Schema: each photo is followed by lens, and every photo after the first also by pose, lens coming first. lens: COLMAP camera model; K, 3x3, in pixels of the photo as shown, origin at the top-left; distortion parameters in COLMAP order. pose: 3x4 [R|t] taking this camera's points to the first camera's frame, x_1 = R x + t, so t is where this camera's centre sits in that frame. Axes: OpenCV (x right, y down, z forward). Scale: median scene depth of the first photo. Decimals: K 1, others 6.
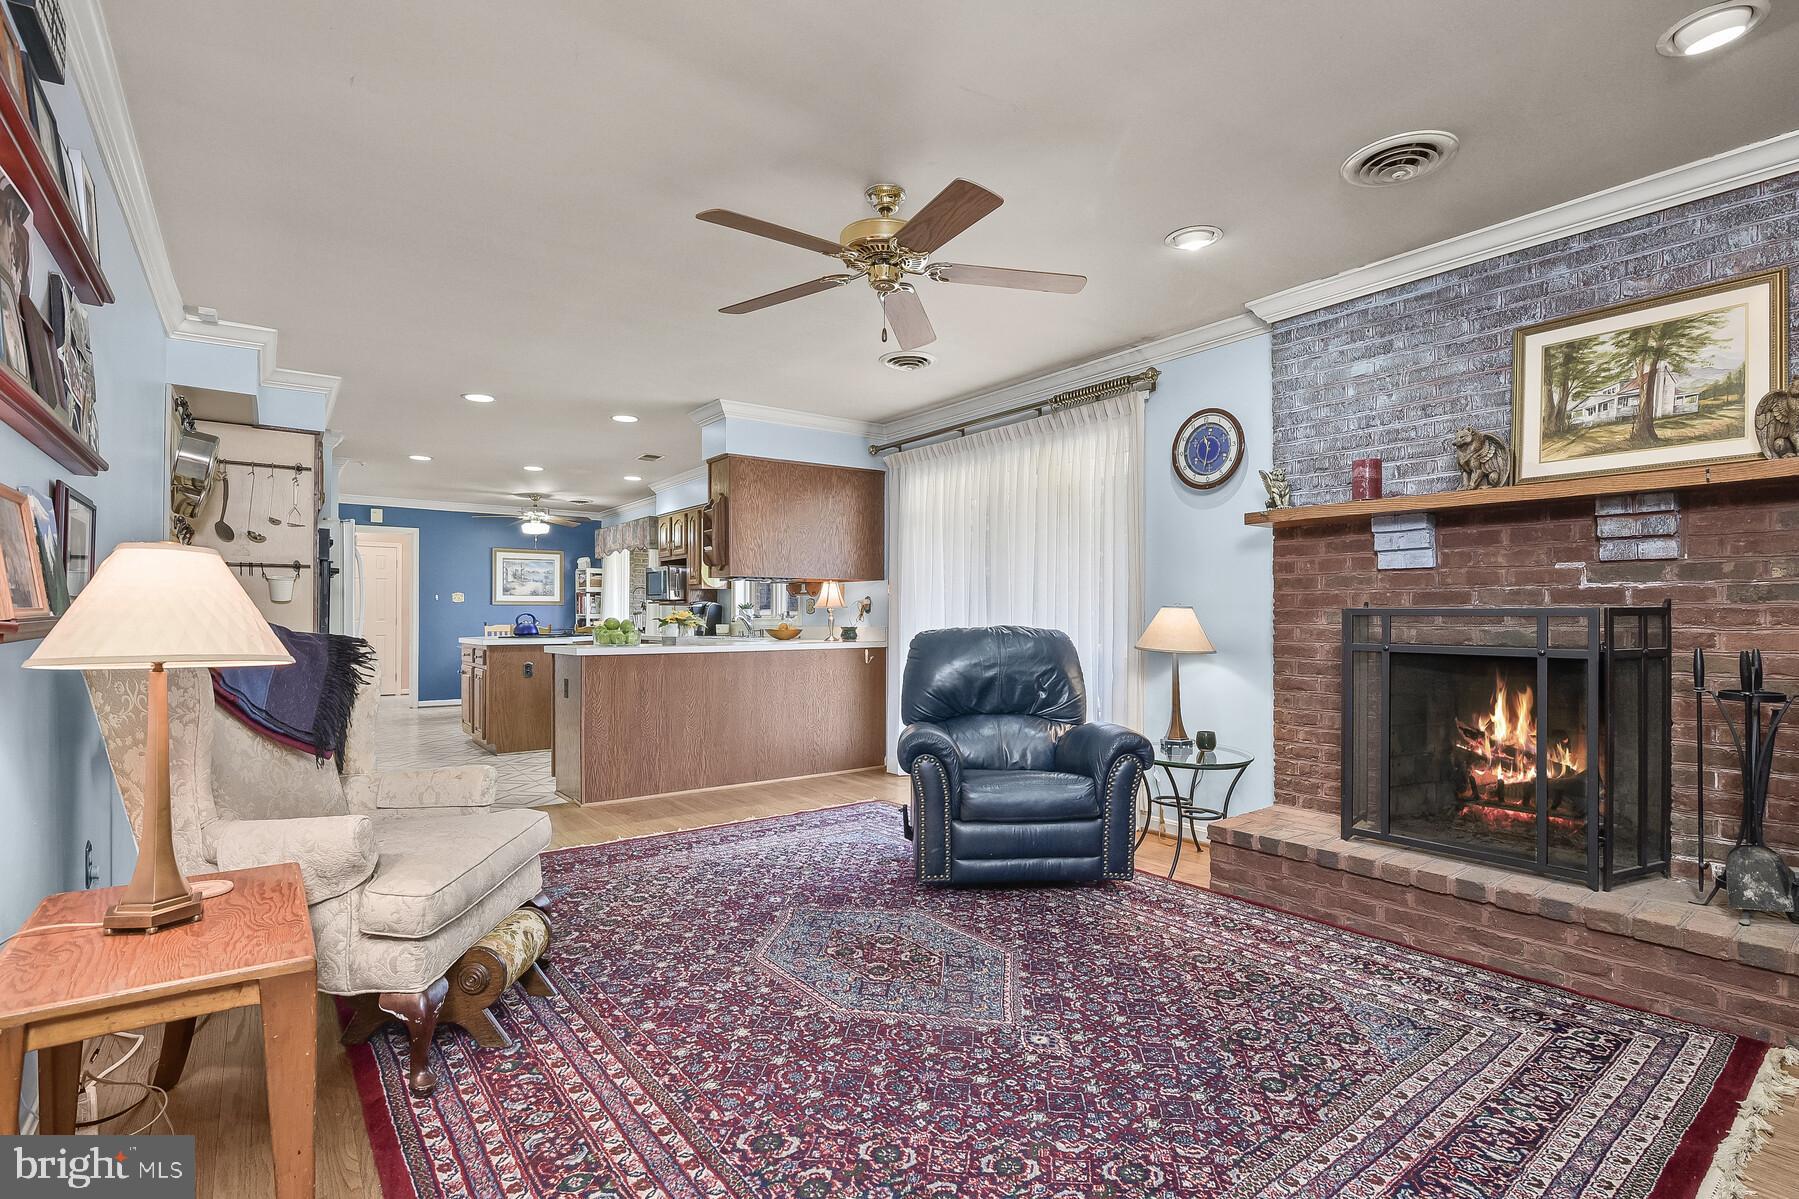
lens RADIAL K [[838.7, 0, 899.8], [0, 838.7, 604.2], [0, 0, 1]] dist [-0.016498, 0.000488]
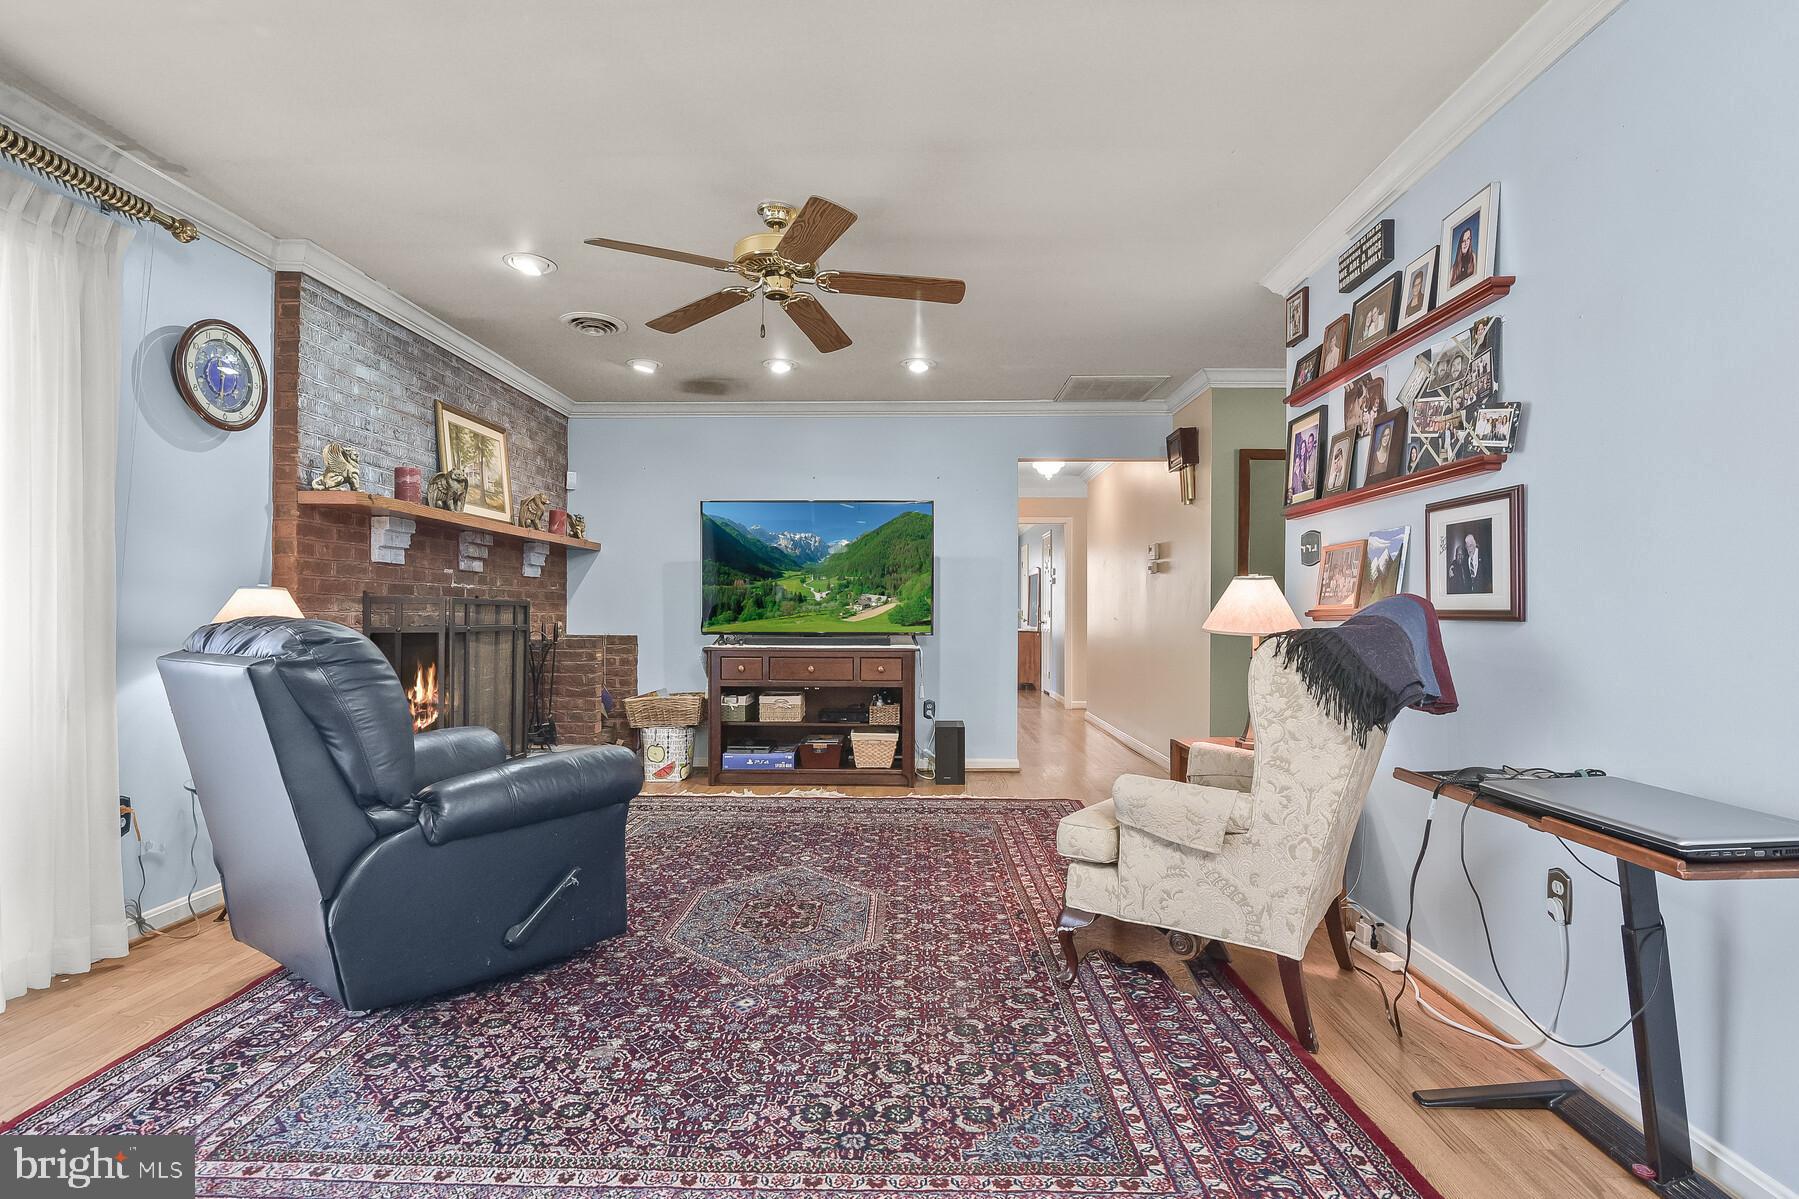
lens RADIAL K [[838.7, 0, 895.1], [0, 838.7, 610.8], [0, 0, 1]] dist [-0.016498, 0.000488]
pose [[-0.777195, -0.003677, 0.629249, -0.788026], [-0.015595, 0.999788, -0.013420, 0.033171], [-0.629066, -0.020243, -0.777088, 1.685564]]
